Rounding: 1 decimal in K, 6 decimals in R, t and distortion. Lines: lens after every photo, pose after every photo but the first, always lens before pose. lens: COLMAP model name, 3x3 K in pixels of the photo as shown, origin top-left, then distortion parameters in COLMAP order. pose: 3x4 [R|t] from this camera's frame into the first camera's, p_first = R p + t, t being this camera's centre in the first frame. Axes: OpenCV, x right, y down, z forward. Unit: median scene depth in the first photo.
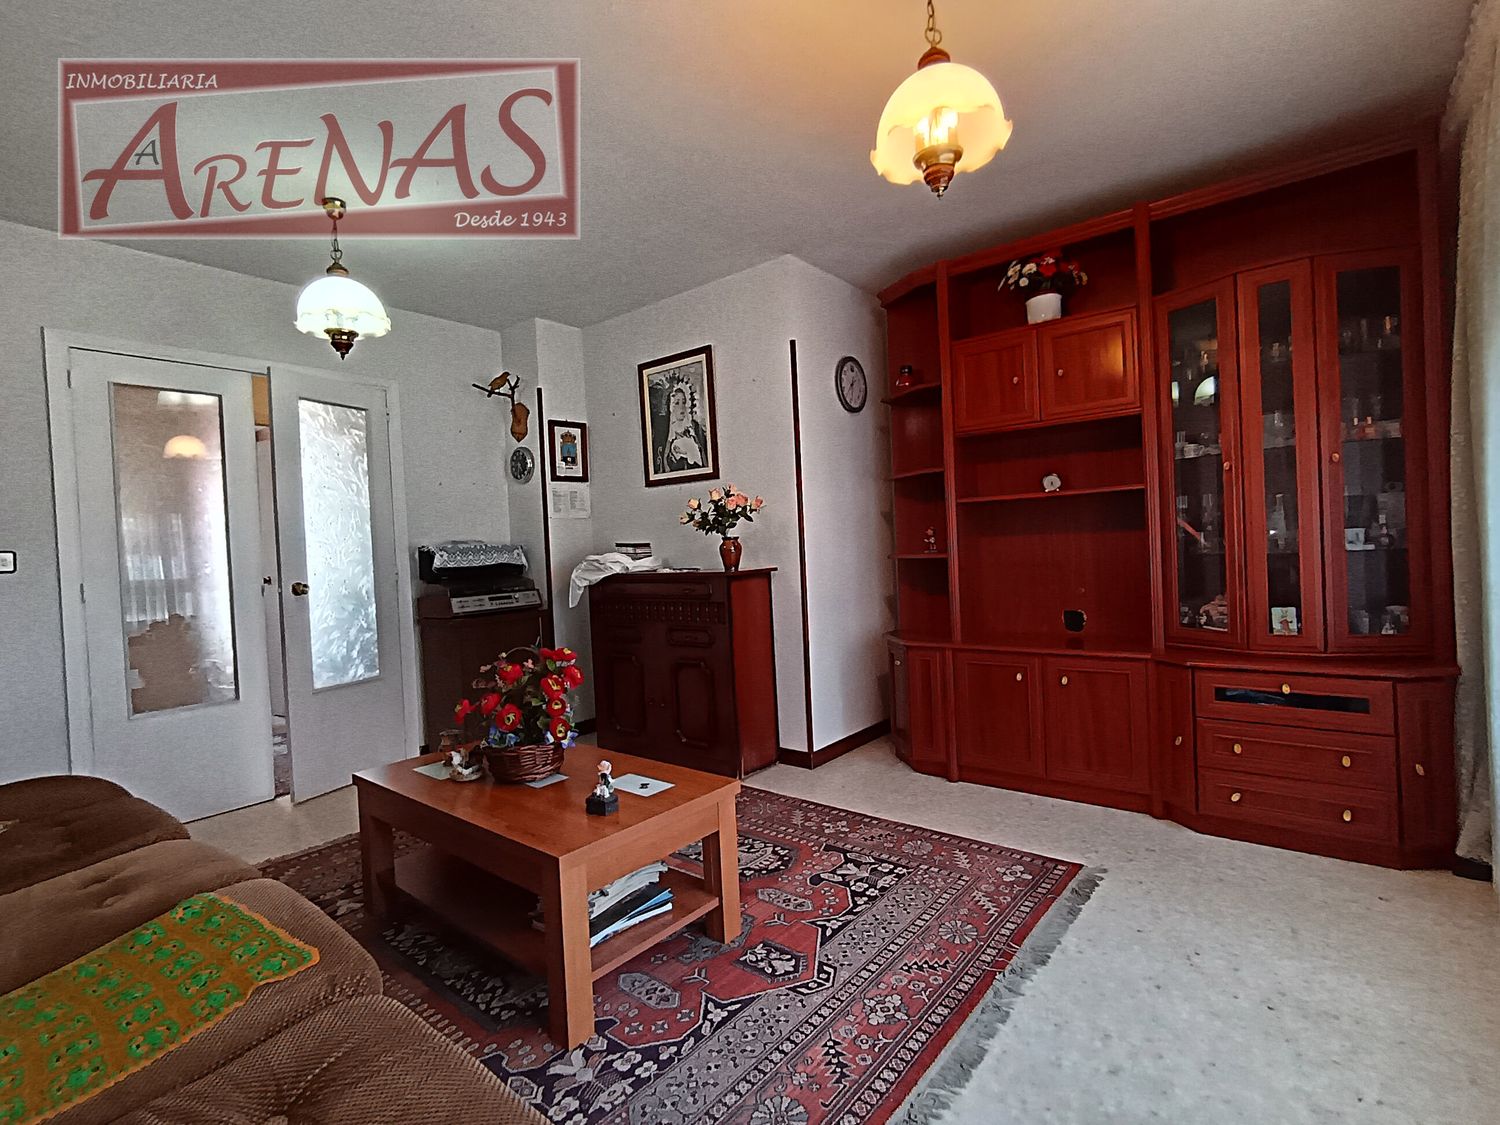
lens RADIAL K [[708.7, 0, 756.7], [0, 708.7, 560.4], [0, 0, 1]] dist [-0.012957, 0.002714]
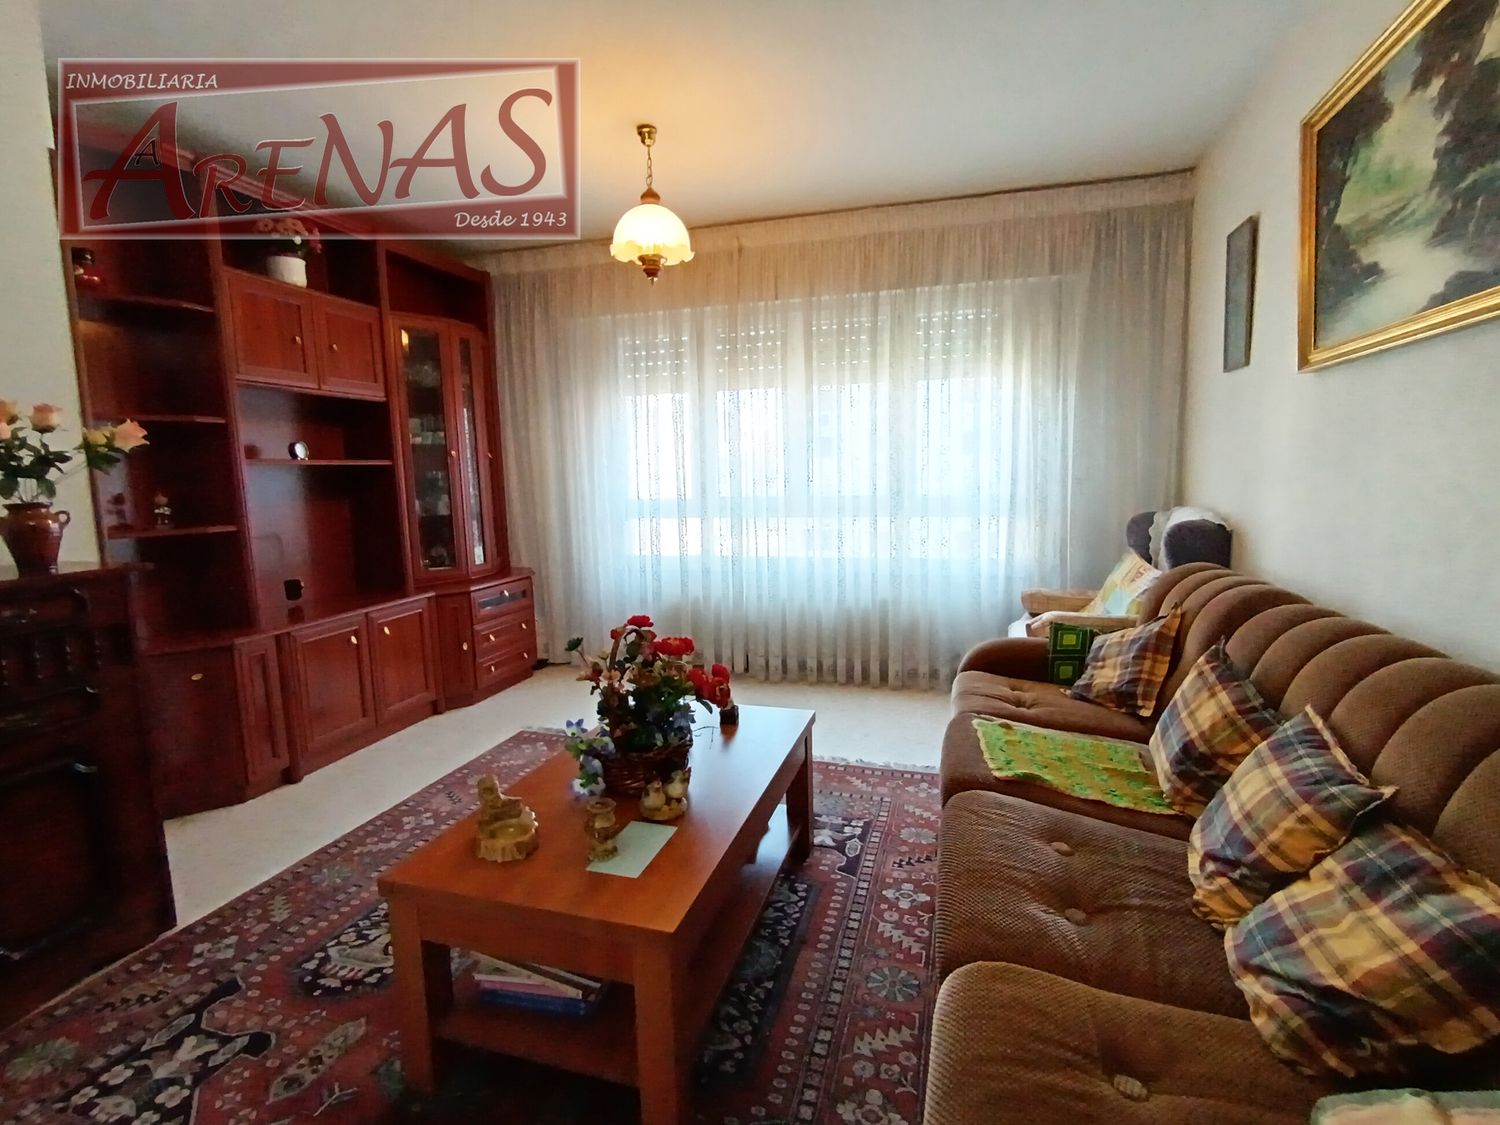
lens RADIAL K [[708.7, 0, 757.5], [0, 708.7, 559.1], [0, 0, 1]] dist [-0.012957, 0.002714]
pose [[-0.385258, -0.059103, 0.920914, -1.004185], [0.057975, 0.994425, 0.088074, -0.010924], [-0.920986, 0.087321, -0.379683, 1.061172]]
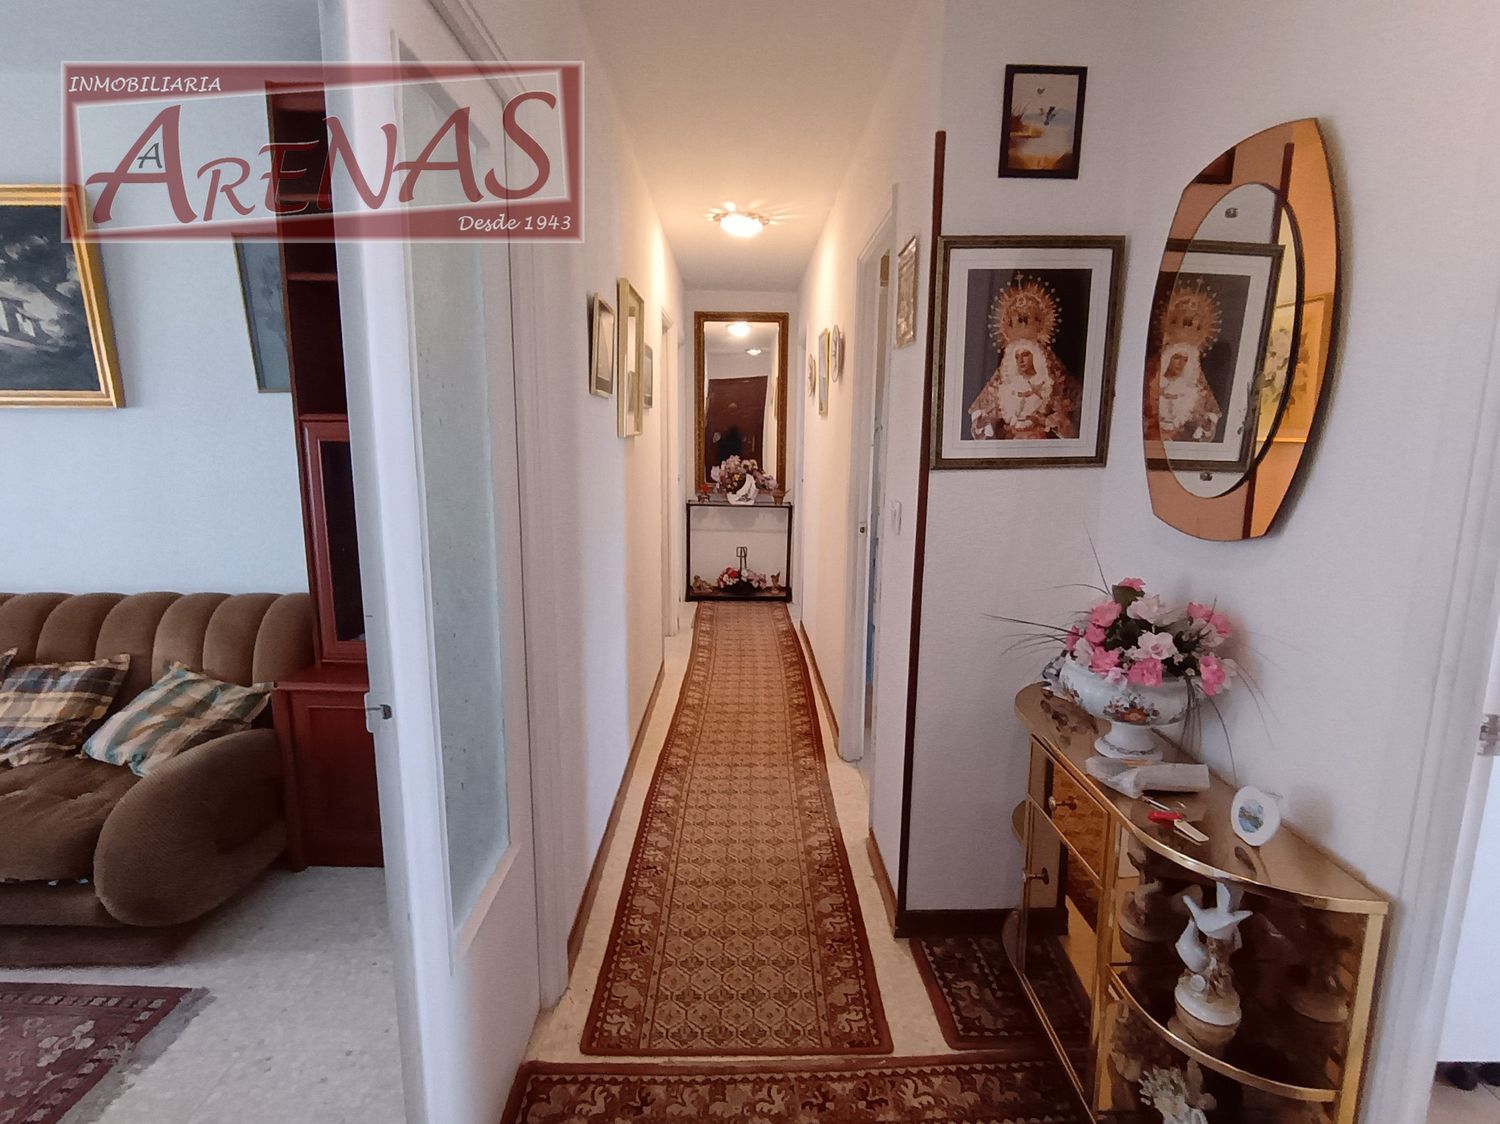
lens RADIAL K [[708.7, 0, 748.7], [0, 708.7, 555.6], [0, 0, 1]] dist [-0.012957, 0.002714]
pose [[-0.759547, 0.146464, -0.633747, -0.923264], [0.013829, 0.977735, 0.209389, -0.105958], [0.650305, 0.150276, -0.744661, 1.846569]]
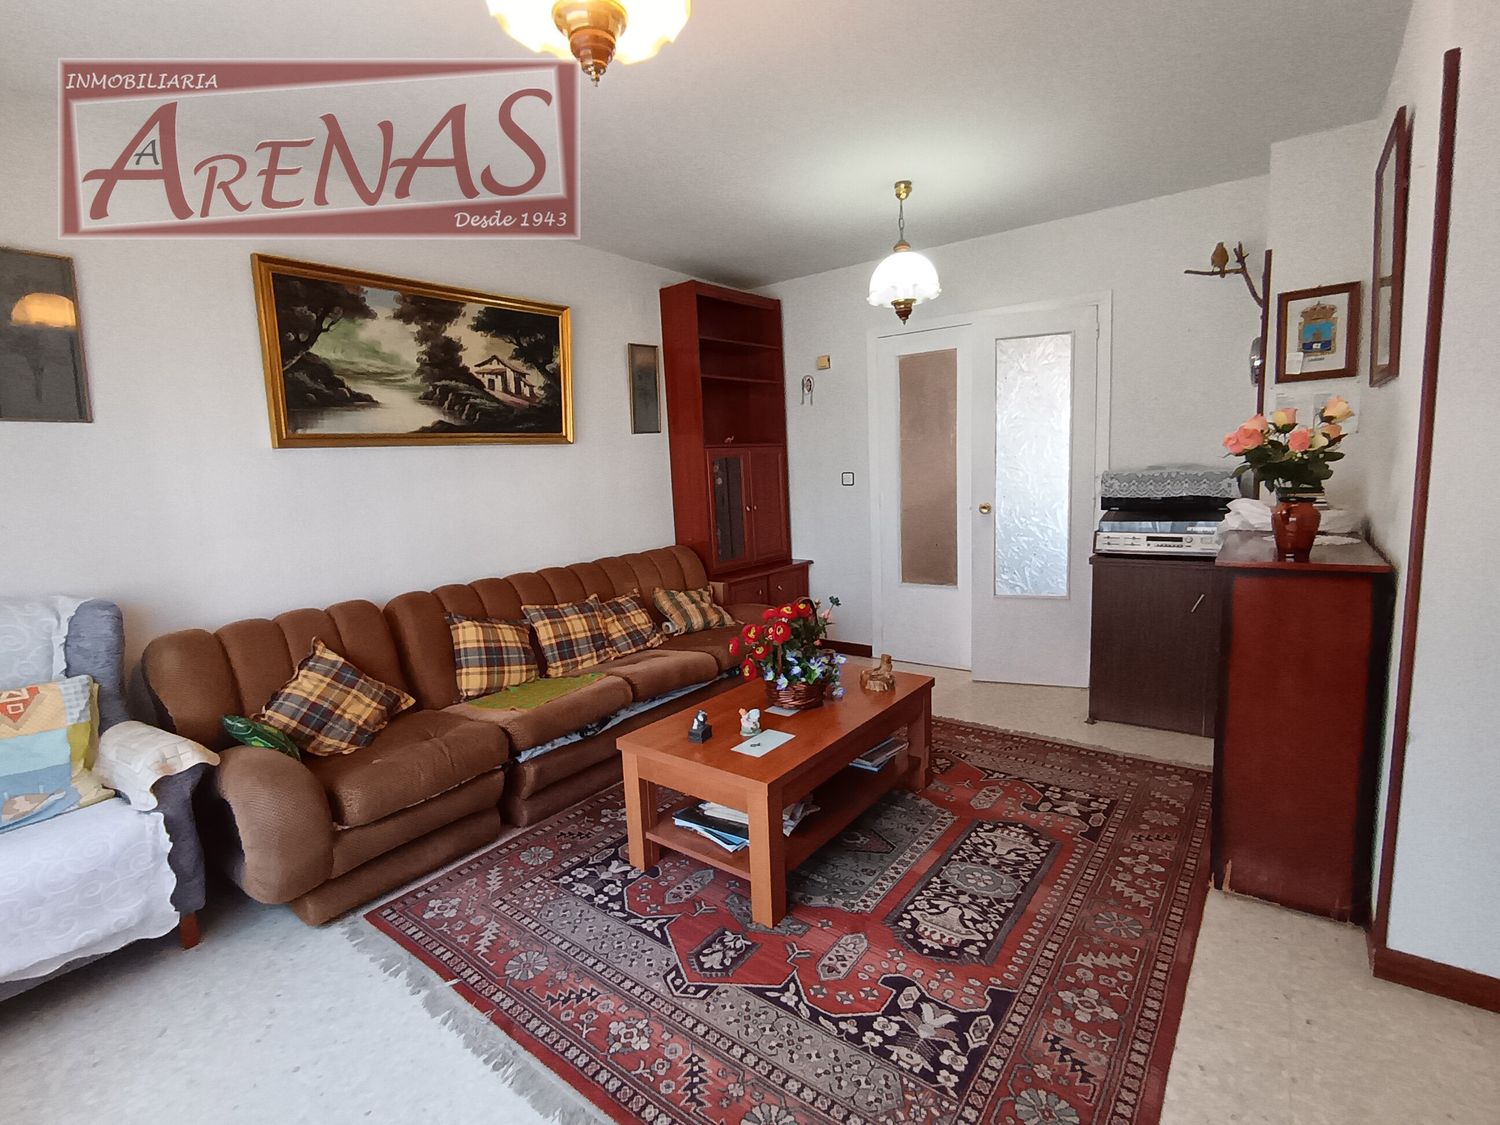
lens RADIAL K [[708.7, 0, 757.6], [0, 708.7, 553.9], [0, 0, 1]] dist [-0.012957, 0.002714]
pose [[0.039749, 0.170777, -0.984508, 0.734604], [0.019846, 0.984957, 0.171656, -0.135802], [0.999013, -0.026362, 0.035762, 0.816716]]
